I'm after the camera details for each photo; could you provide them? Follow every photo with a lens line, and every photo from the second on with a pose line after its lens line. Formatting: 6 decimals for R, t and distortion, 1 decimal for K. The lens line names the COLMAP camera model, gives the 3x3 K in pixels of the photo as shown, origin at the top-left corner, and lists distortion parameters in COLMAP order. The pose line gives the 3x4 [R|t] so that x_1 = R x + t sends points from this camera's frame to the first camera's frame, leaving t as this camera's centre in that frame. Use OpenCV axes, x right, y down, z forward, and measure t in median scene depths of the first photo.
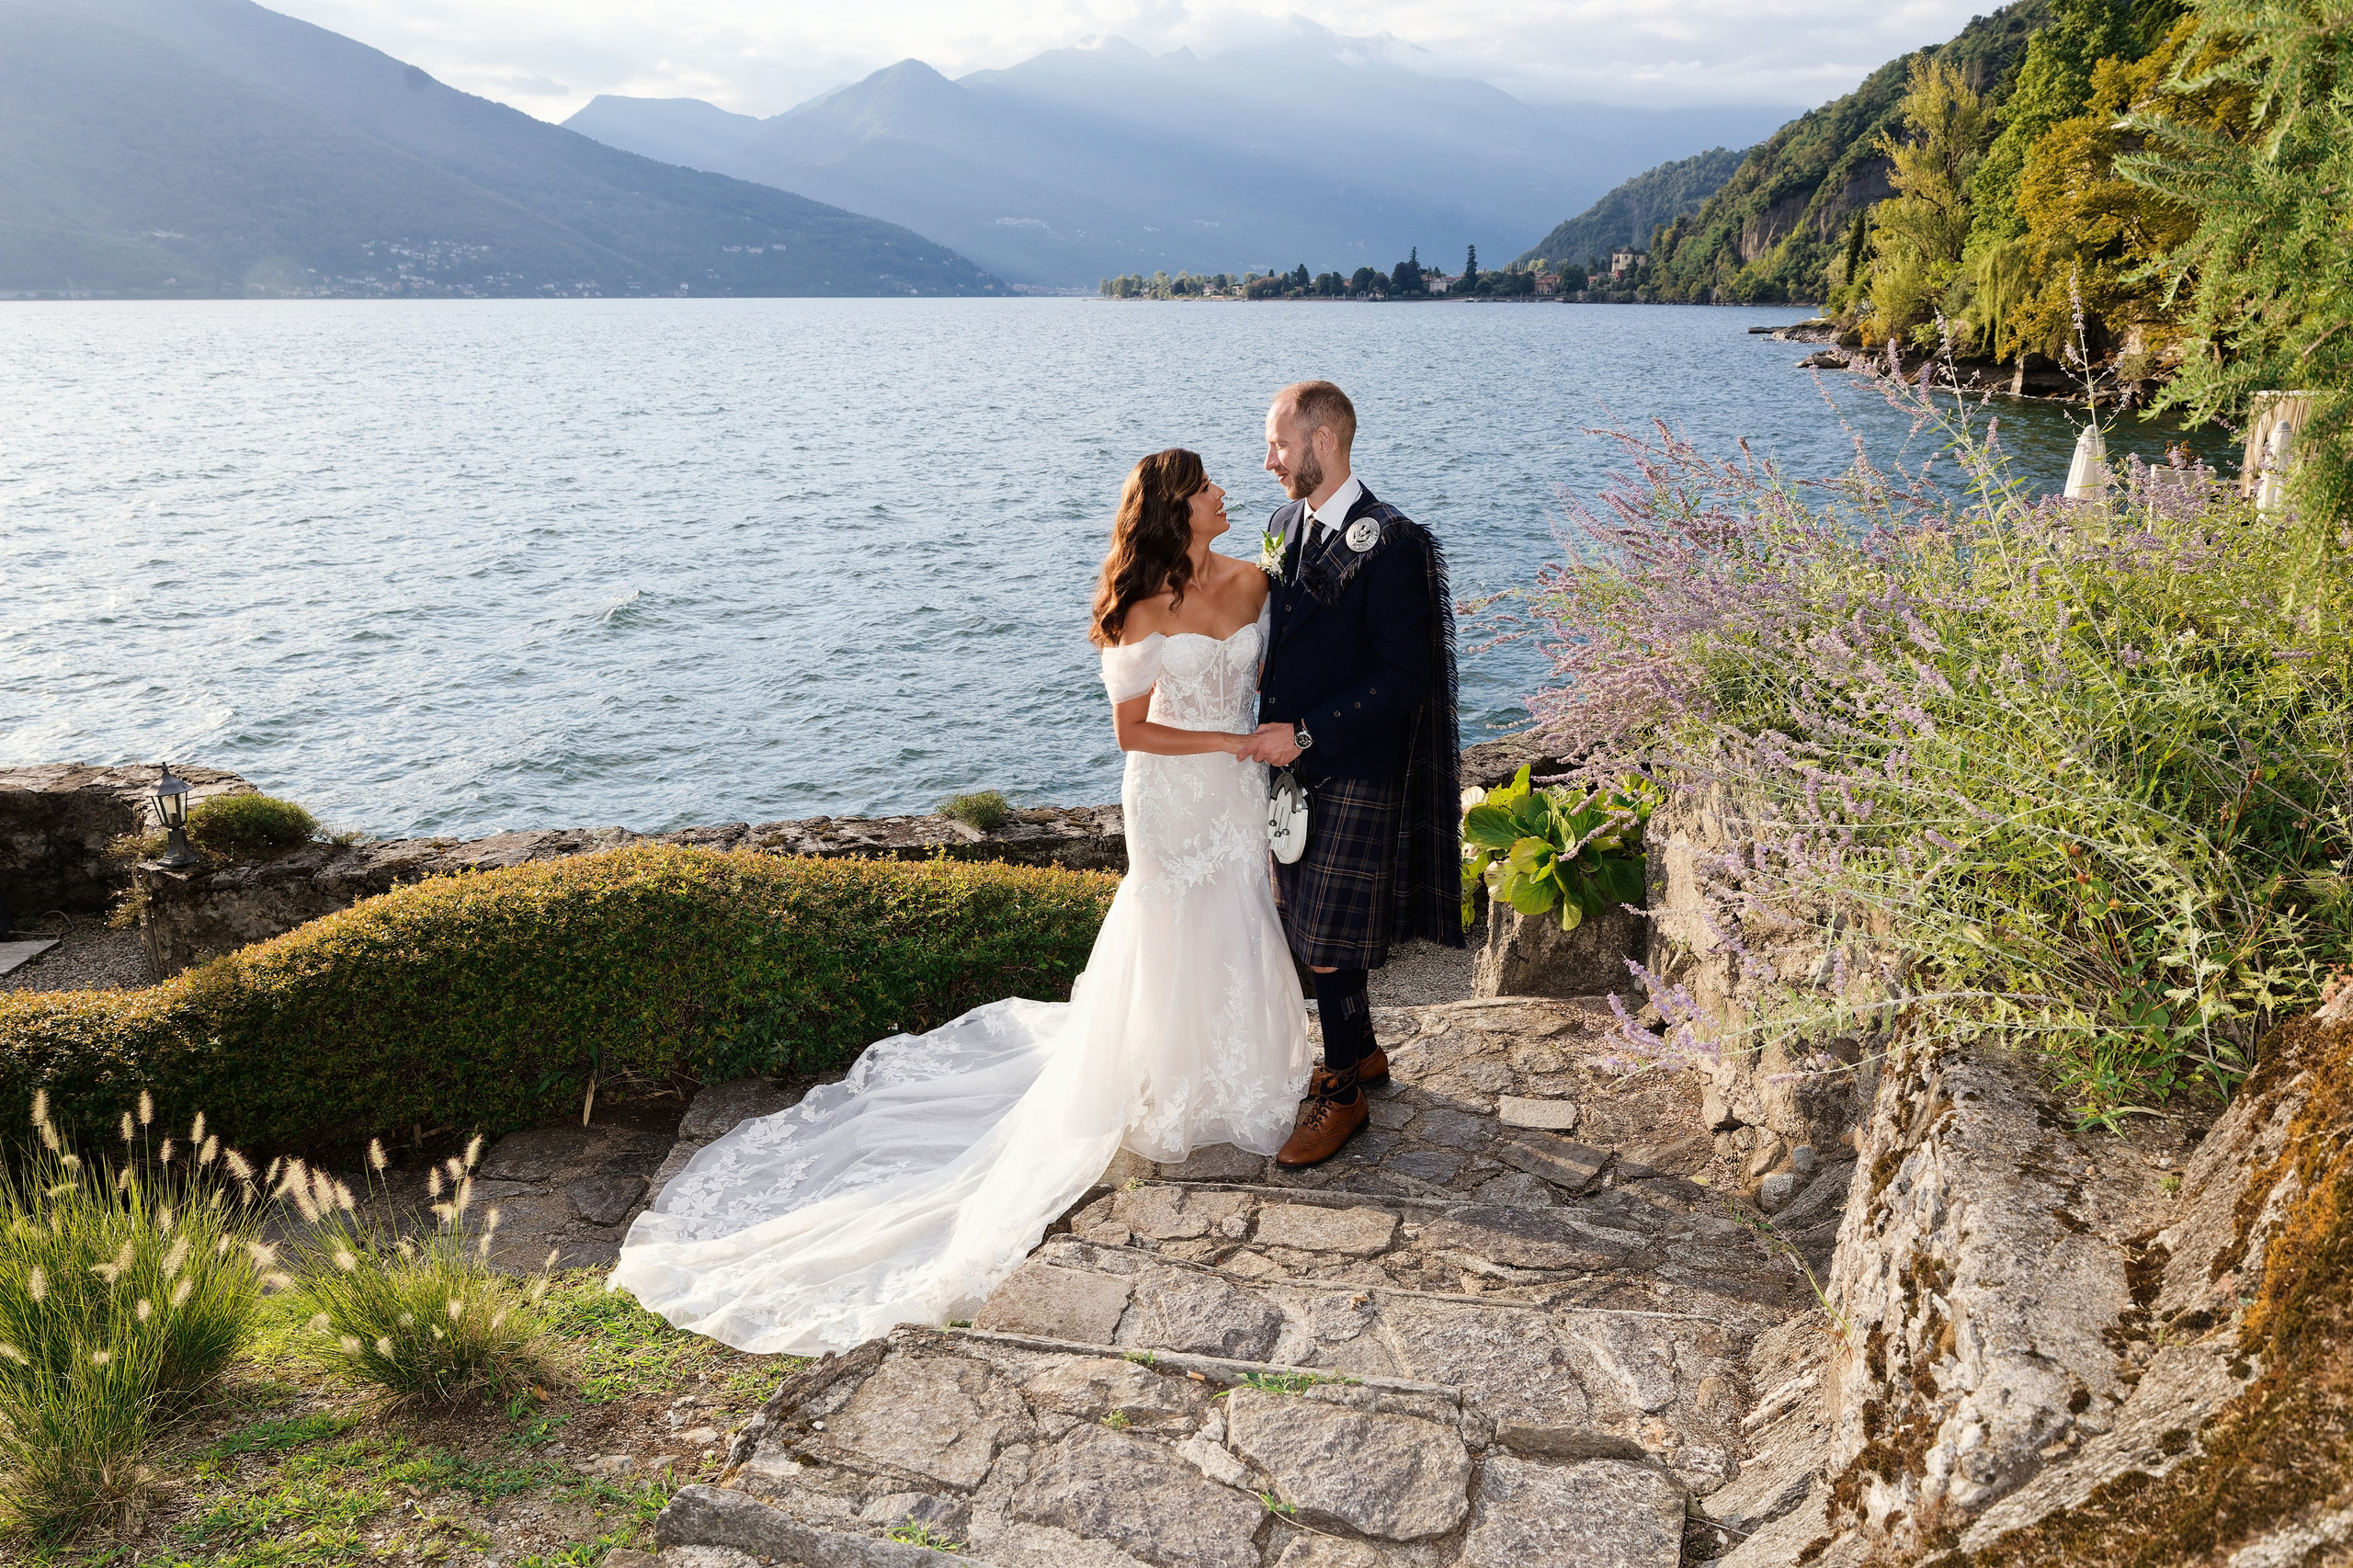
lens RADIAL K [[1603.1, 0, 1176.5], [0, 1603.1, 784.0], [0, 0, 1]] dist [0.002766, 0.003545]
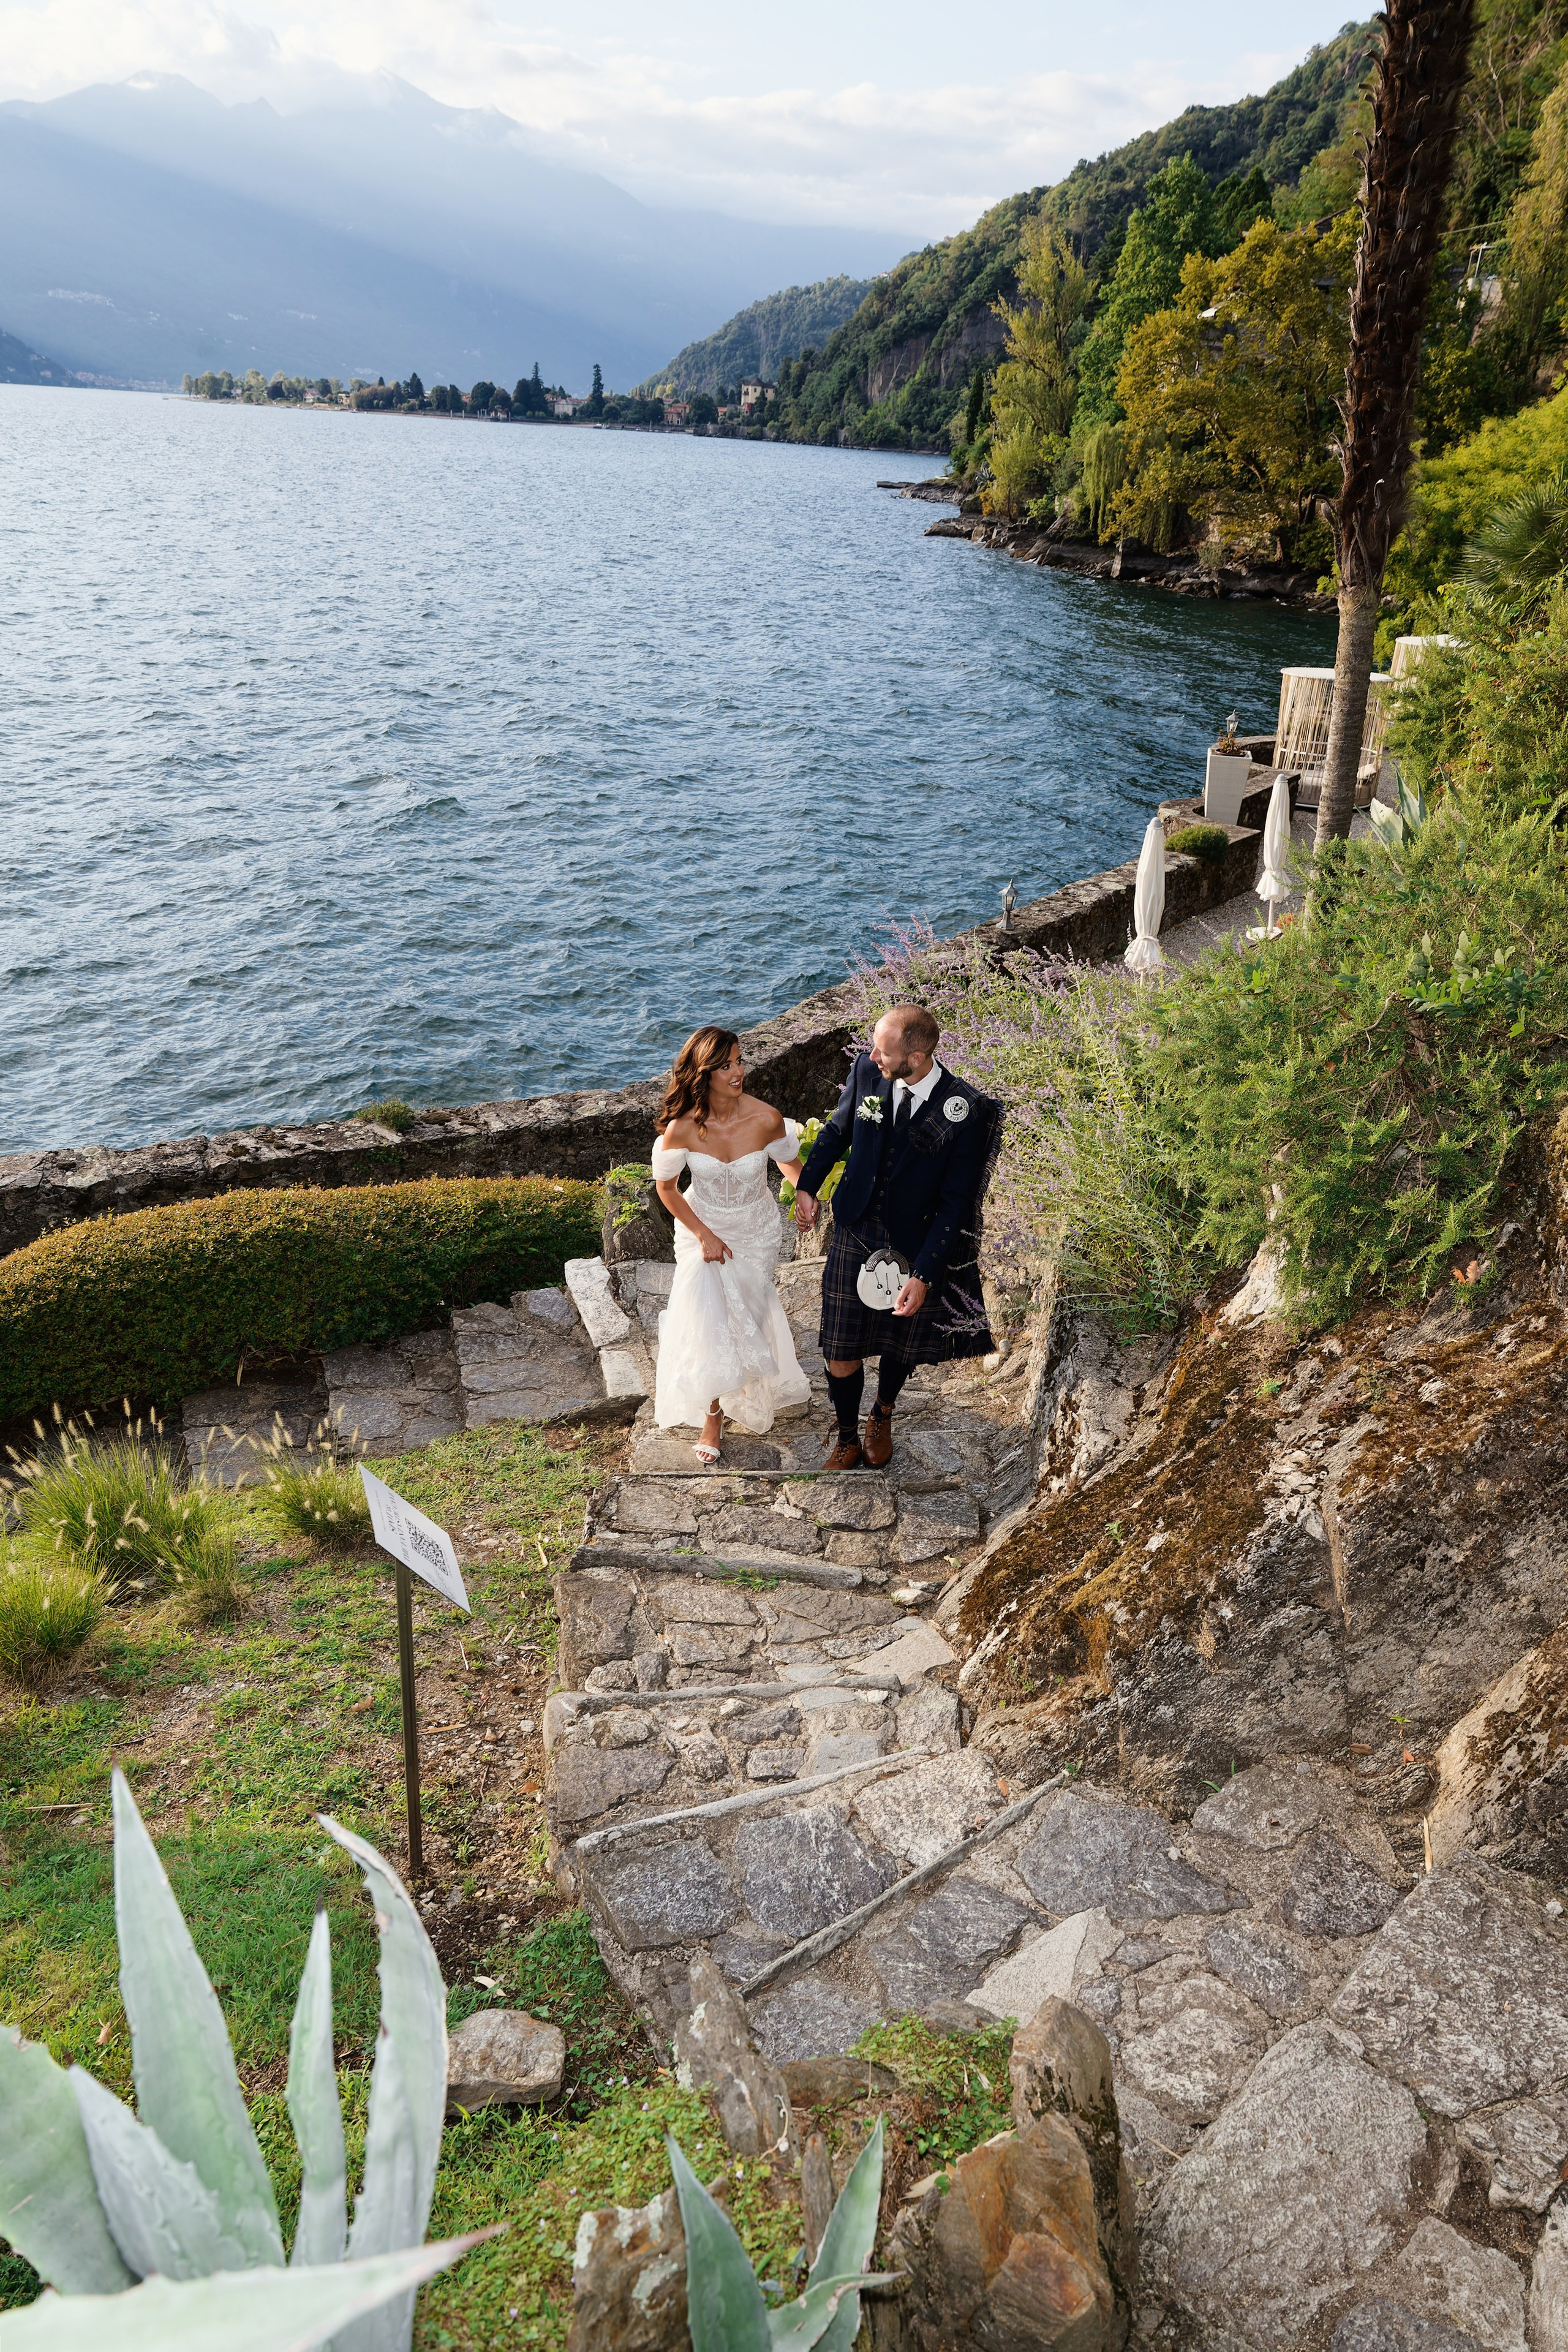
lens RADIAL K [[1602.4, 0, 772.5], [0, 1602.4, 1164.1], [0, 0, 1]] dist [0.002766, 0.003545]
pose [[0.962461, -0.061164, 0.264440, -0.417285], [0.024887, 0.990061, 0.138416, -0.286458], [-0.270277, -0.126639, 0.954417, -0.824803]]
